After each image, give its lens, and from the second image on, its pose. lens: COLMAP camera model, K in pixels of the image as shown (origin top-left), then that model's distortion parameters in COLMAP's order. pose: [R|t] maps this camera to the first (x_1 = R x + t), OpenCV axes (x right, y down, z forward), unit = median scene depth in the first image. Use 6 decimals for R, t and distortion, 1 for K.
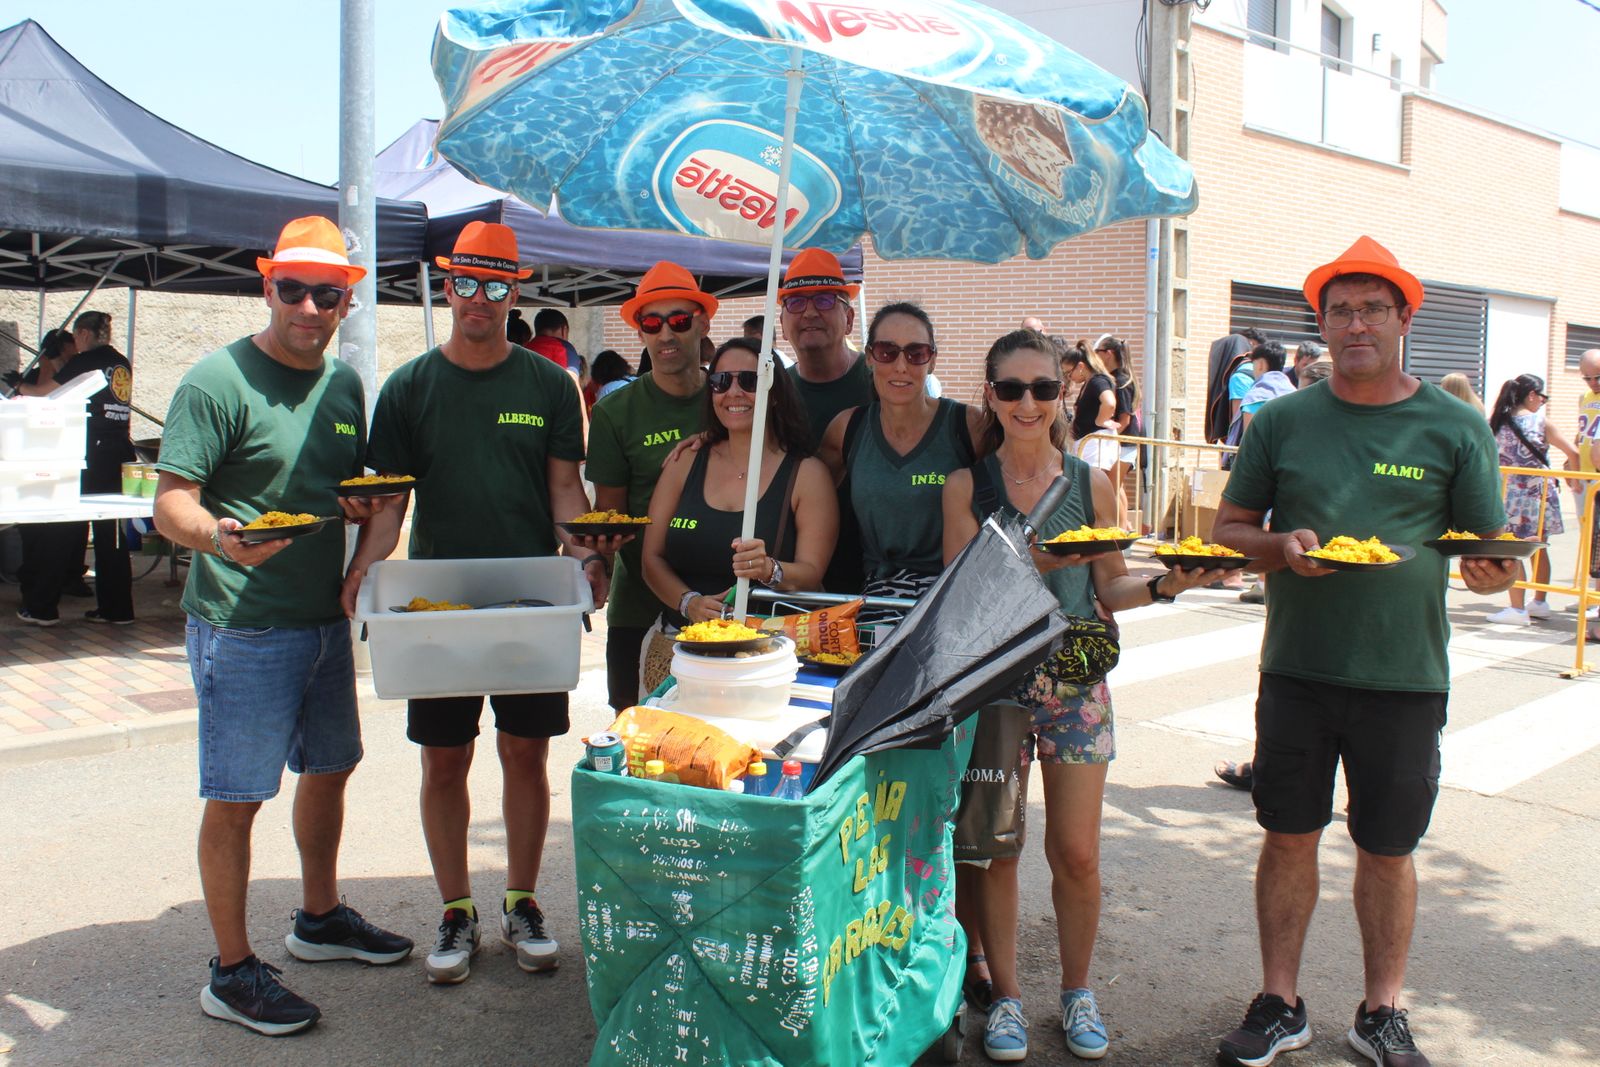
lens RADIAL K [[1575.4, 0, 810.7], [0, 1575.4, 538.0], [0, 0, 1]] dist [-0.086066, 0.000000]
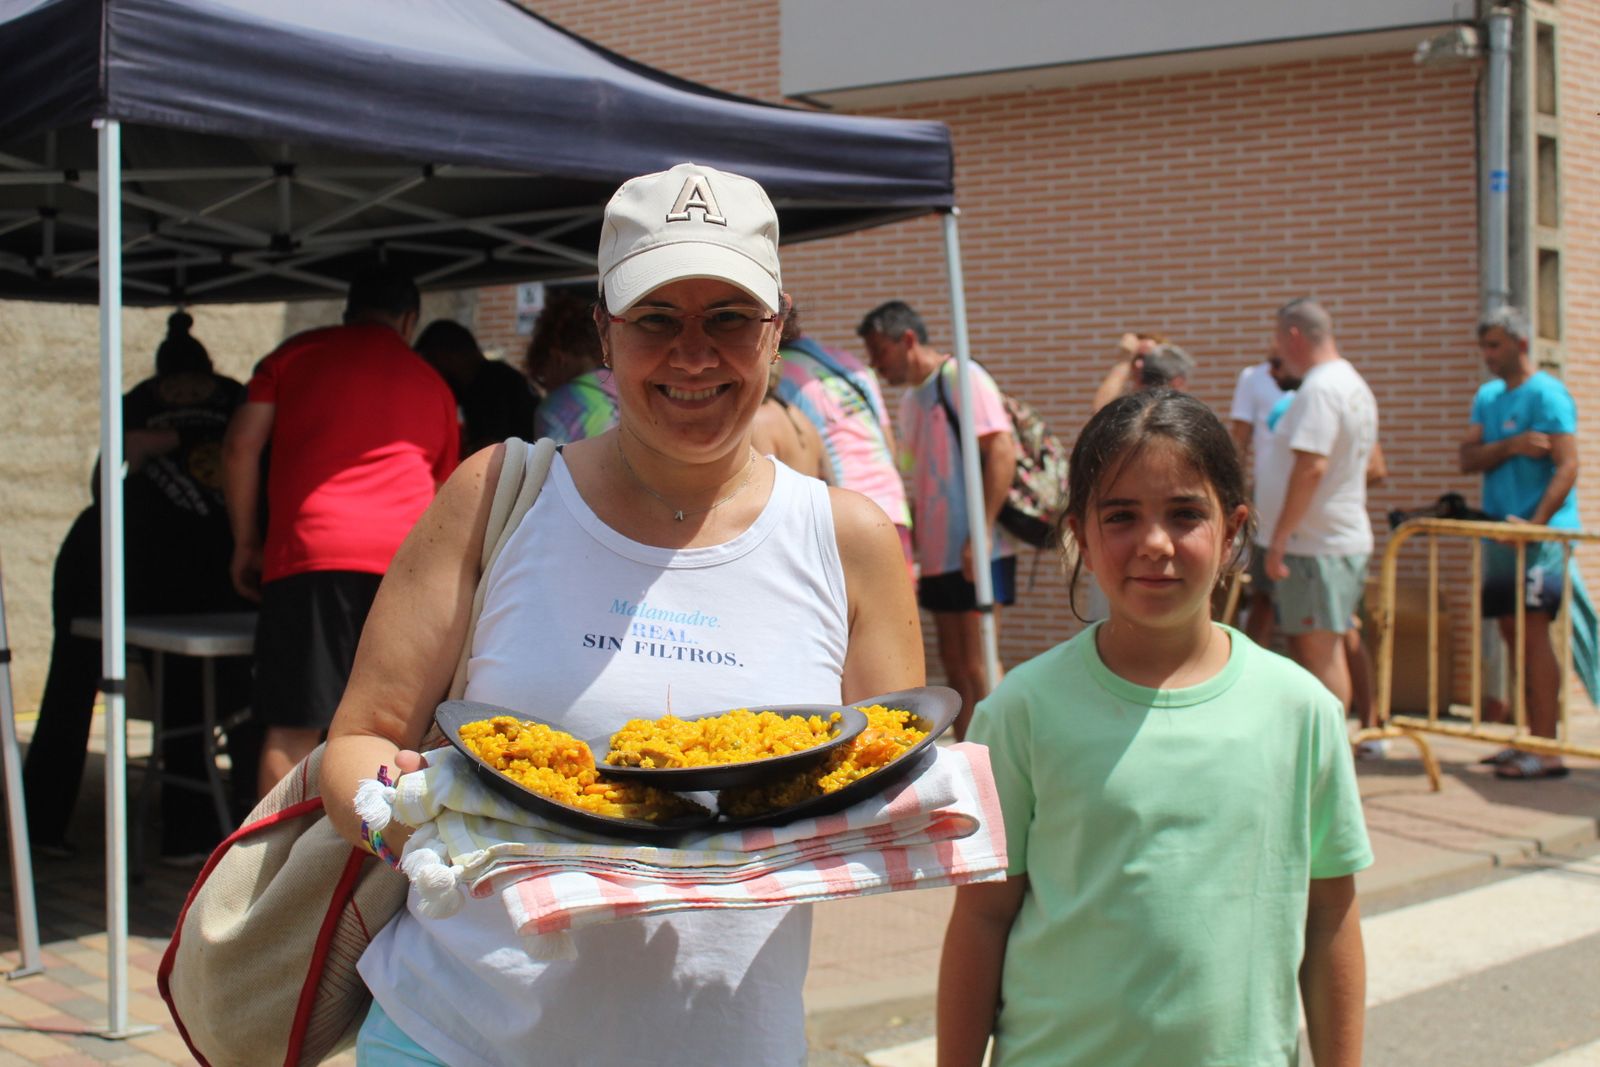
lens RADIAL K [[2200.0, 0, 801.4], [0, 2200.0, 534.7], [0, 0, 1]] dist [-0.013882, 0.000000]
pose [[0.999728, -0.017604, -0.015327, -0.004582], [0.016435, 0.997174, -0.073306, -0.013707], [0.016574, 0.073034, 0.997192, 0.268458]]
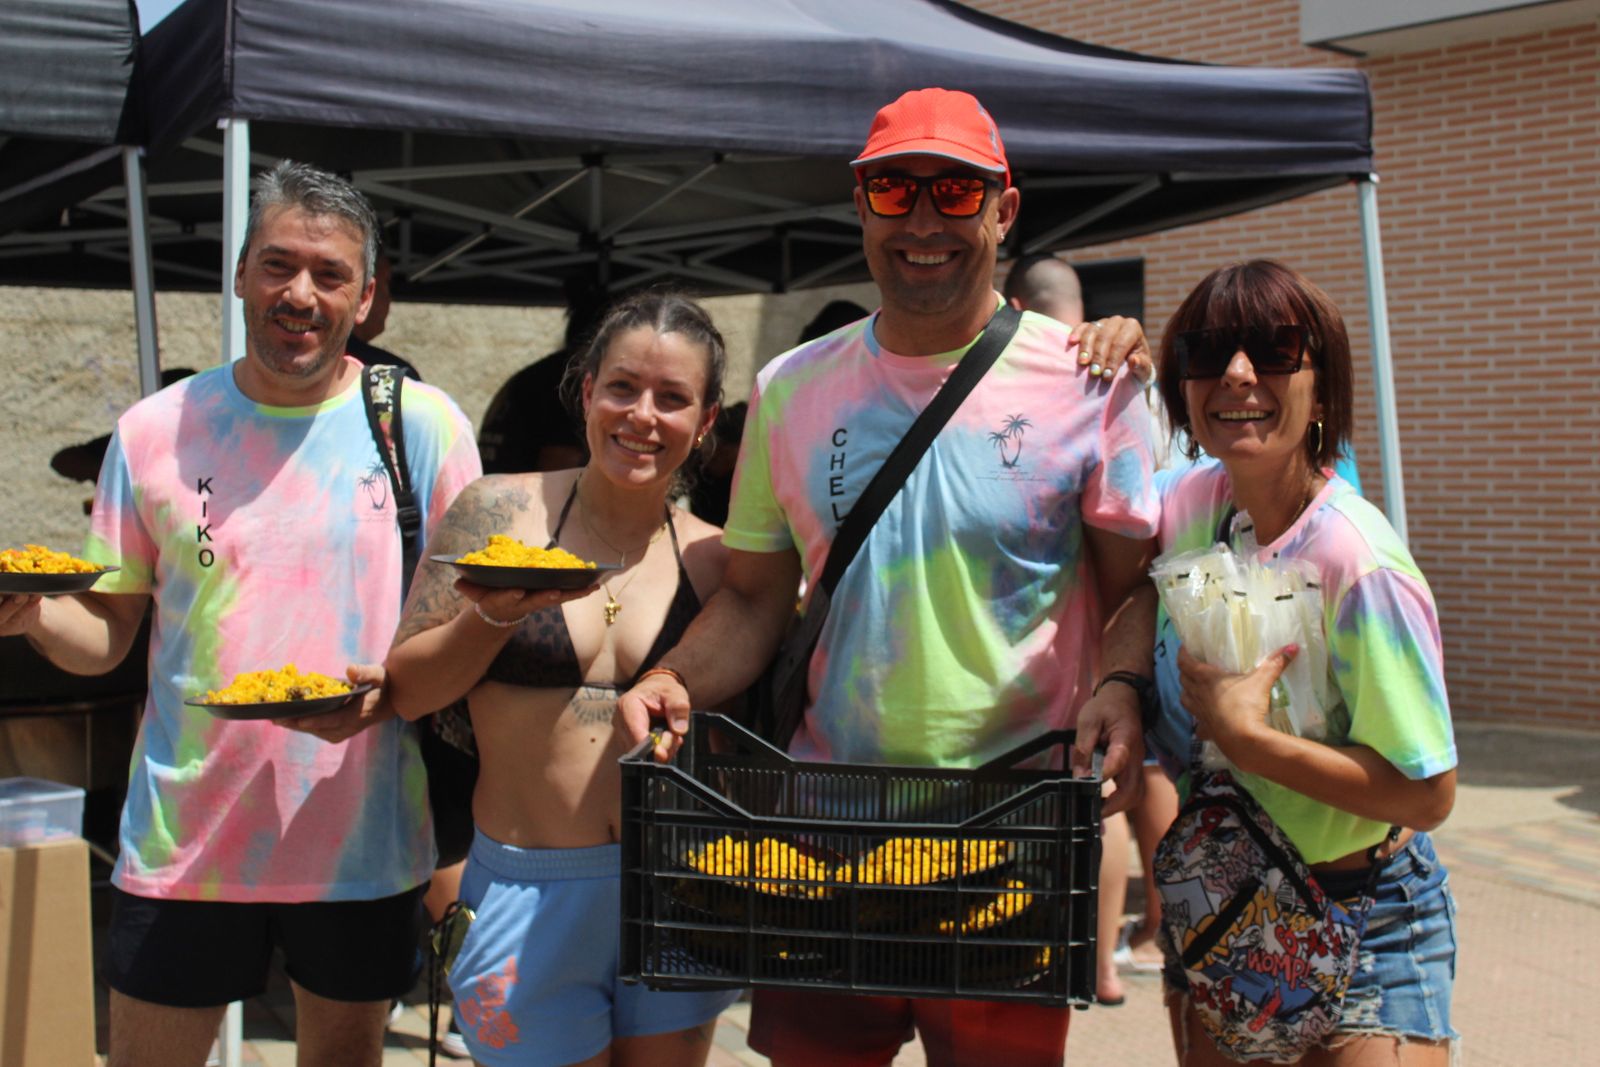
lens RADIAL K [[2328.7, 0, 811.8], [0, 2328.7, 515.2], [0, 0, 1]] dist [-0.015114, 0.000000]
pose [[0.952584, -0.011746, -0.304048, 0.057567], [-0.011965, 0.997036, -0.076004, -0.028169], [0.304039, 0.076039, 0.949620, 0.331464]]
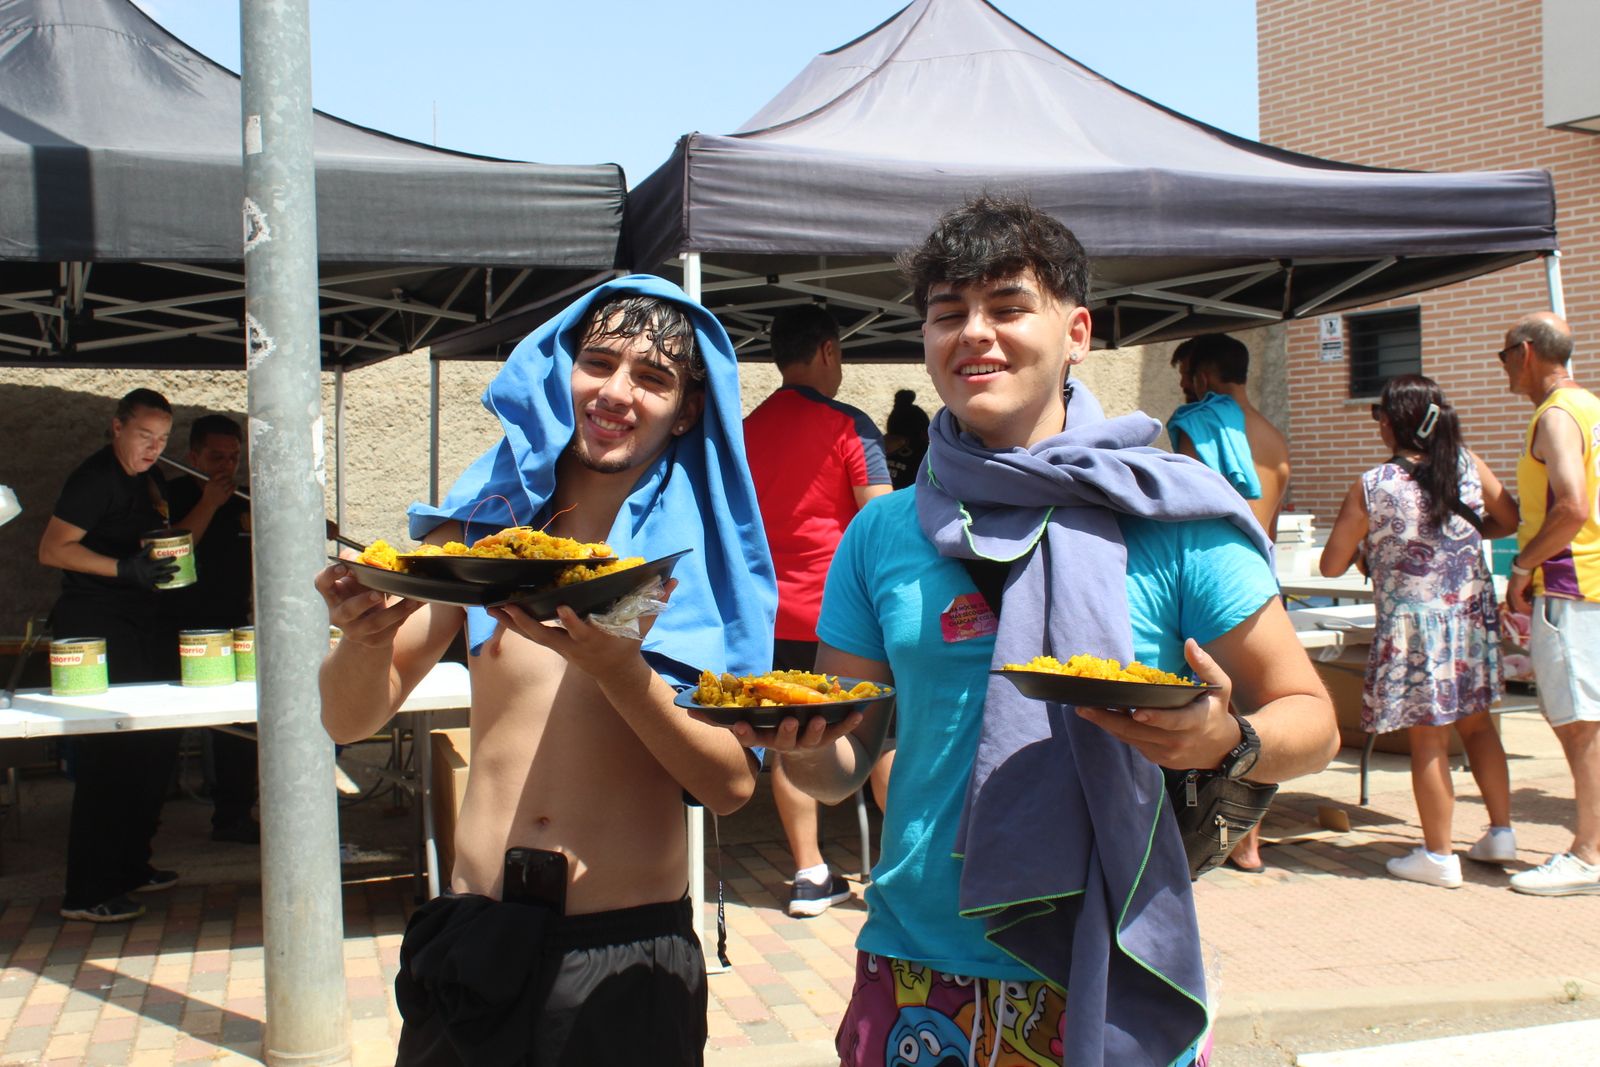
lens RADIAL K [[1975.7, 0, 771.9], [0, 1975.7, 538.0], [0, 0, 1]] dist [-0.070917, 0.000000]
pose [[0.870373, -0.021718, -0.491915, 0.091780], [-0.012586, 0.997719, -0.066318, -0.023524], [0.492233, 0.063912, 0.868114, 0.276773]]
